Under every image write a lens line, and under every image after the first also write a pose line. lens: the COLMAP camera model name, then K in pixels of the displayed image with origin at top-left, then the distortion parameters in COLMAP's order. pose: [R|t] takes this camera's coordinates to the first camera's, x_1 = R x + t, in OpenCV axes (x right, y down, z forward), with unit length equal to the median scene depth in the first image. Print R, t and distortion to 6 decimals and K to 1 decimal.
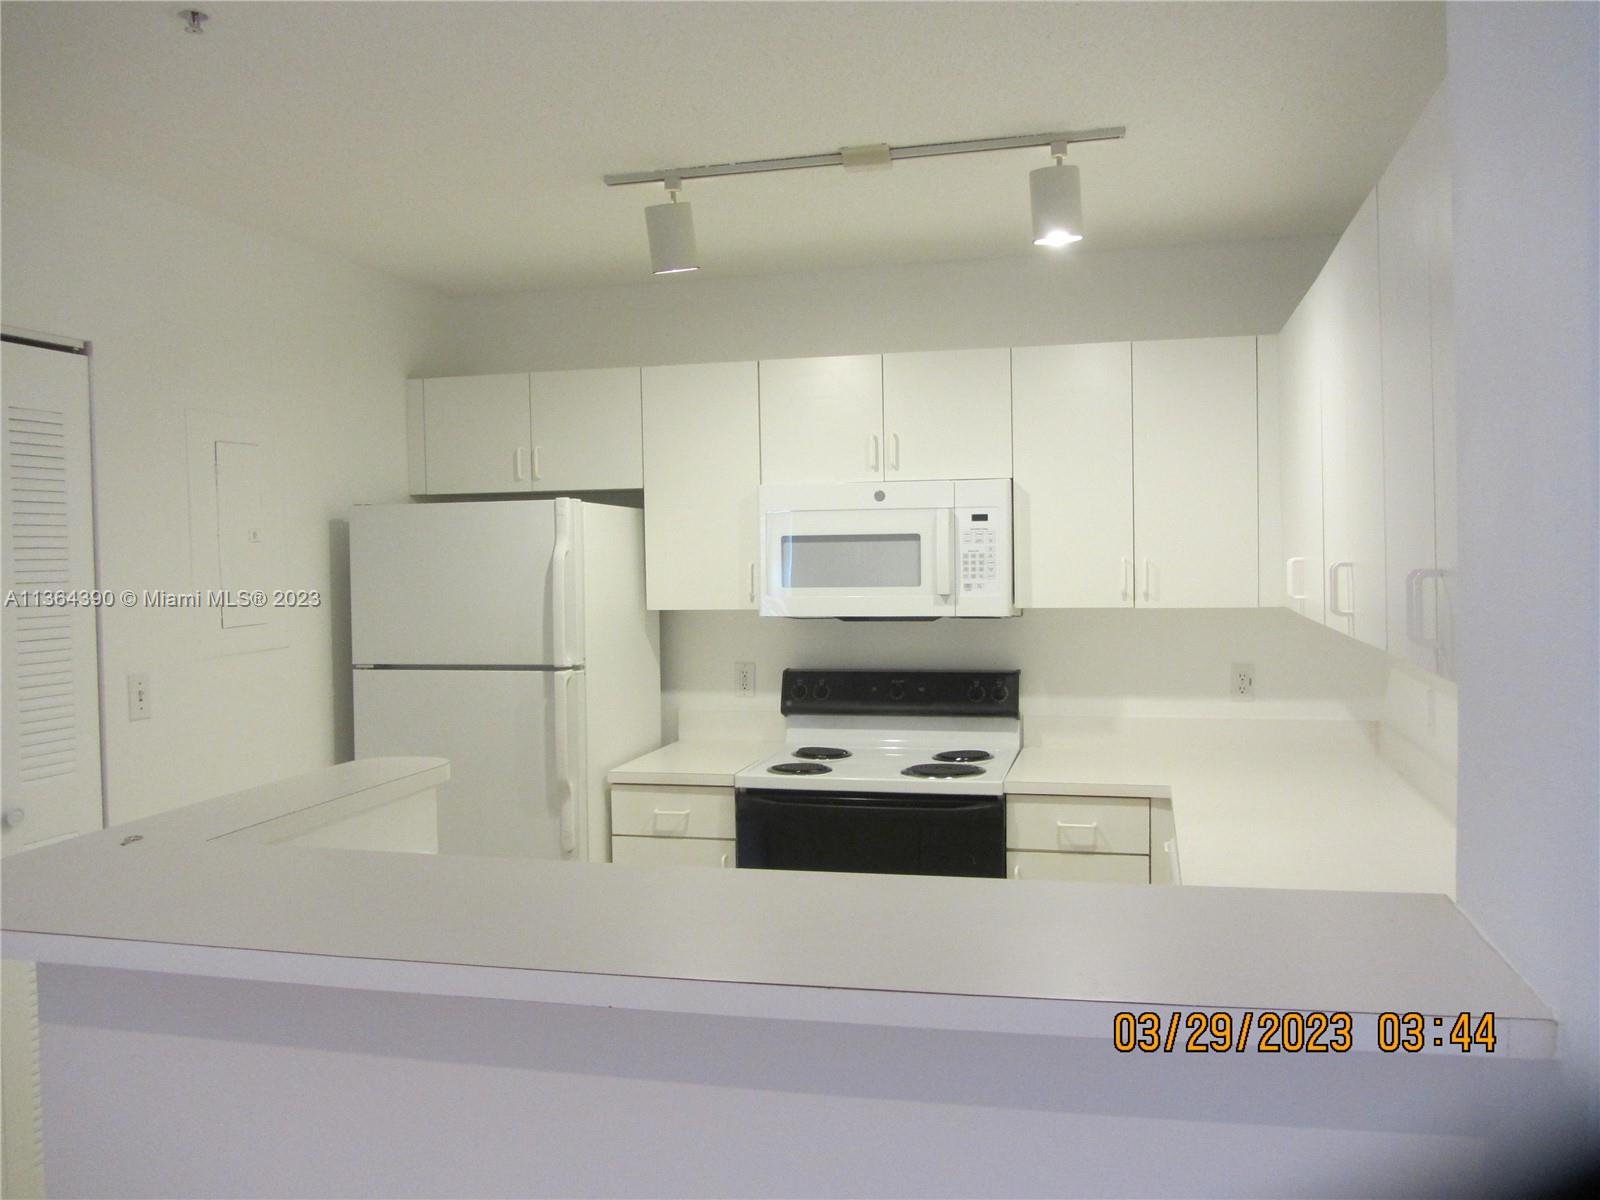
lens RADIAL K [[1322.7, 0, 797.1], [0, 1322.7, 598.0], [0, 0, 1]] dist [-0.028396, 0.009006]
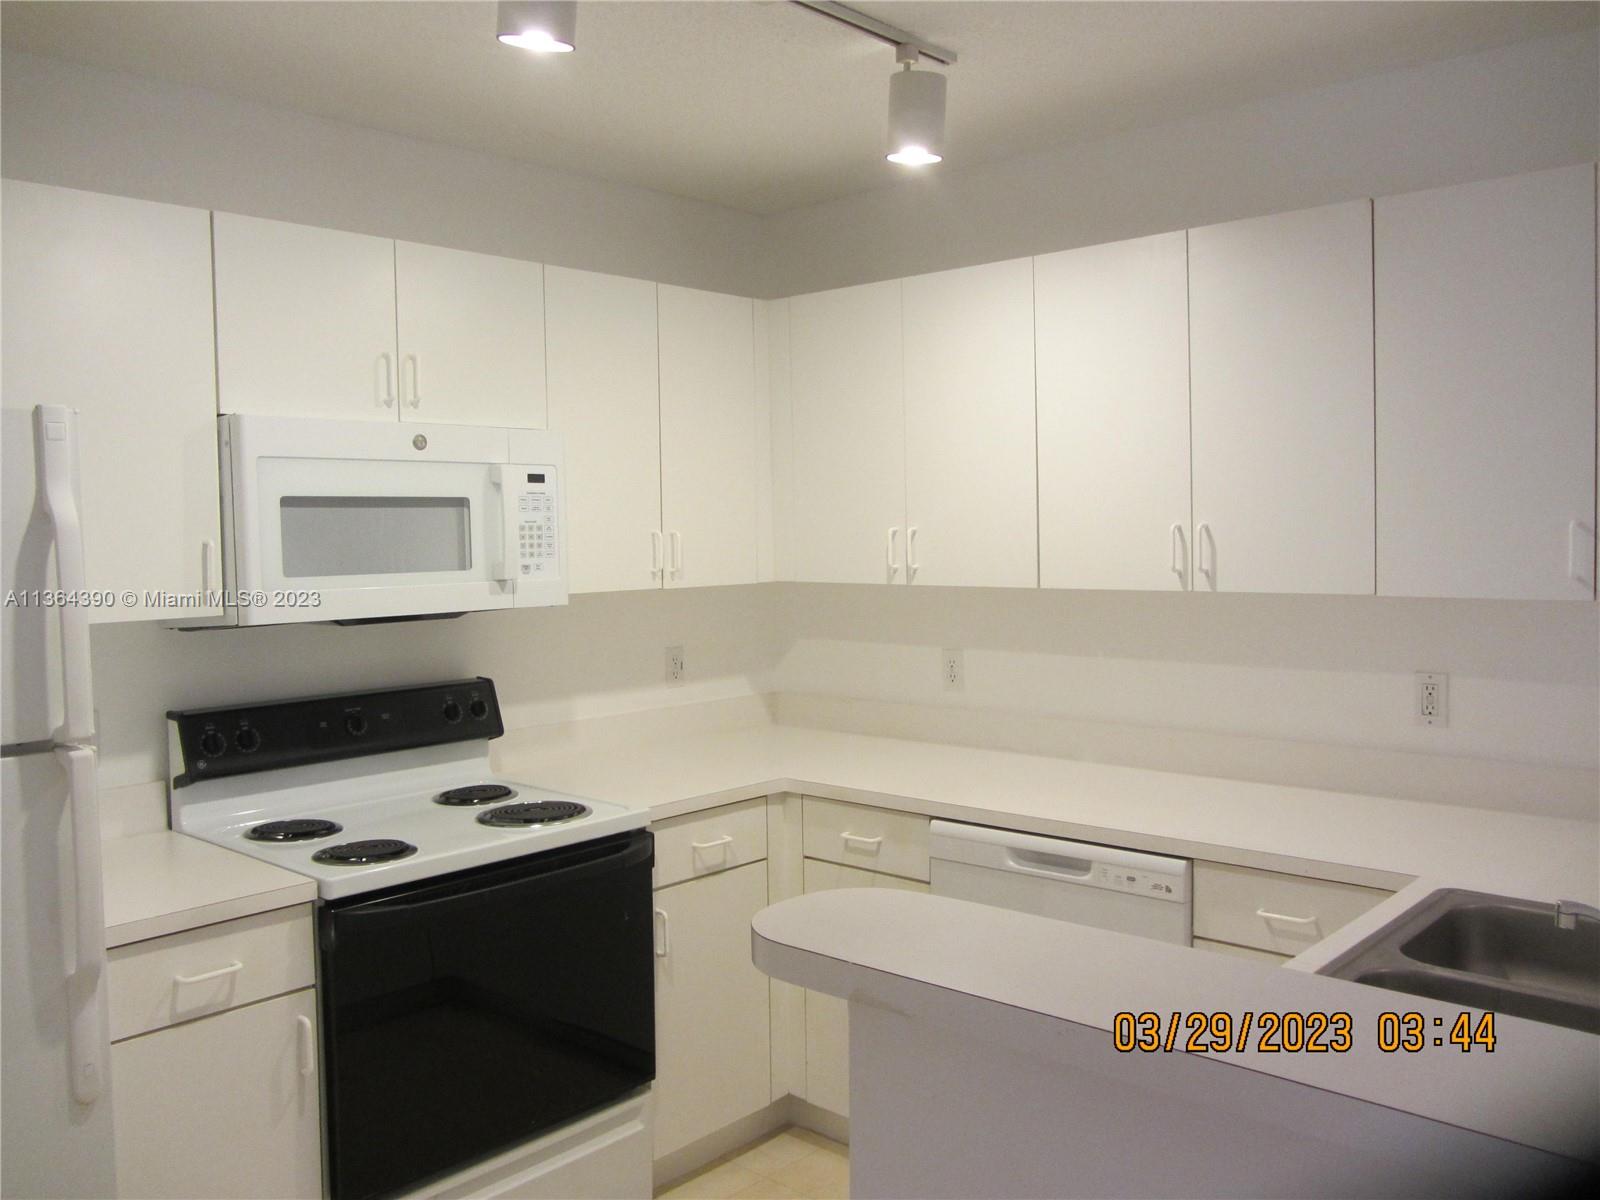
lens RADIAL K [[1322.7, 0, 797.5], [0, 1322.7, 600.5], [0, 0, 1]] dist [-0.028396, 0.009006]
pose [[0.477022, -0.041515, 0.877910, -0.465718], [0.043087, 0.998787, 0.023819, -0.001508], [-0.877834, 0.026465, 0.478232, 0.498560]]
